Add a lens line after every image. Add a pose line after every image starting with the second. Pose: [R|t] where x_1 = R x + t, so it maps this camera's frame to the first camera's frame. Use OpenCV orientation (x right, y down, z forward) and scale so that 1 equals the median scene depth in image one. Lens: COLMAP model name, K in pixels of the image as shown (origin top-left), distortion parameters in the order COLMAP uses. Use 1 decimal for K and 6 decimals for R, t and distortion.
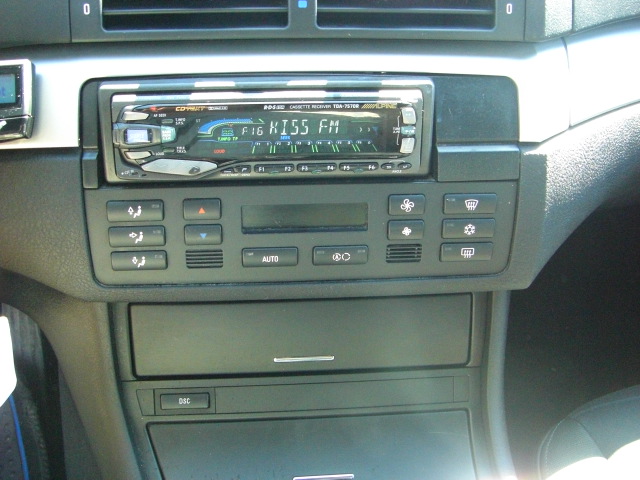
lens RADIAL K [[722.8, 0, 320.4], [0, 722.8, 241.6], [0, 0, 1]] dist [-0.142539, 0.000000]
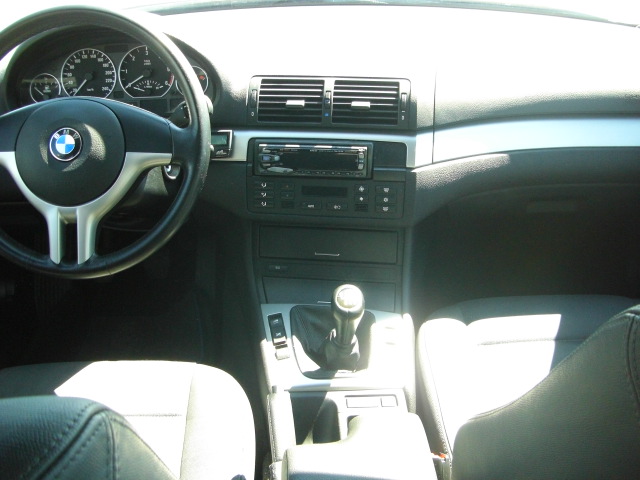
lens RADIAL K [[722.8, 0, 319.0], [0, 722.8, 239.3], [0, 0, 1]] dist [-0.142539, 0.000000]
pose [[0.974875, 0.064974, -0.213065, 0.586866], [-0.082847, 0.993656, -0.076048, 0.378089], [0.206772, 0.091789, 0.974074, -1.750995]]
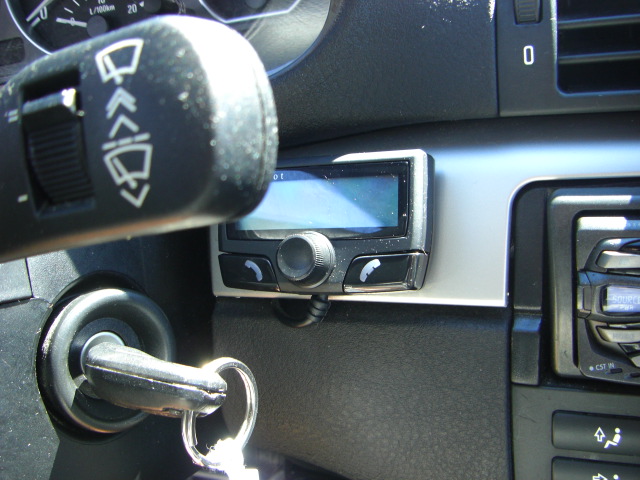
lens RADIAL K [[722.8, 0, 320.6], [0, 722.8, 238.1], [0, 0, 1]] dist [-0.142539, 0.000000]
pose [[0.867192, 0.022013, -0.497487, -0.193229], [-0.073553, 0.993727, -0.084242, -0.129509], [0.492512, 0.109646, 0.863371, 0.449991]]
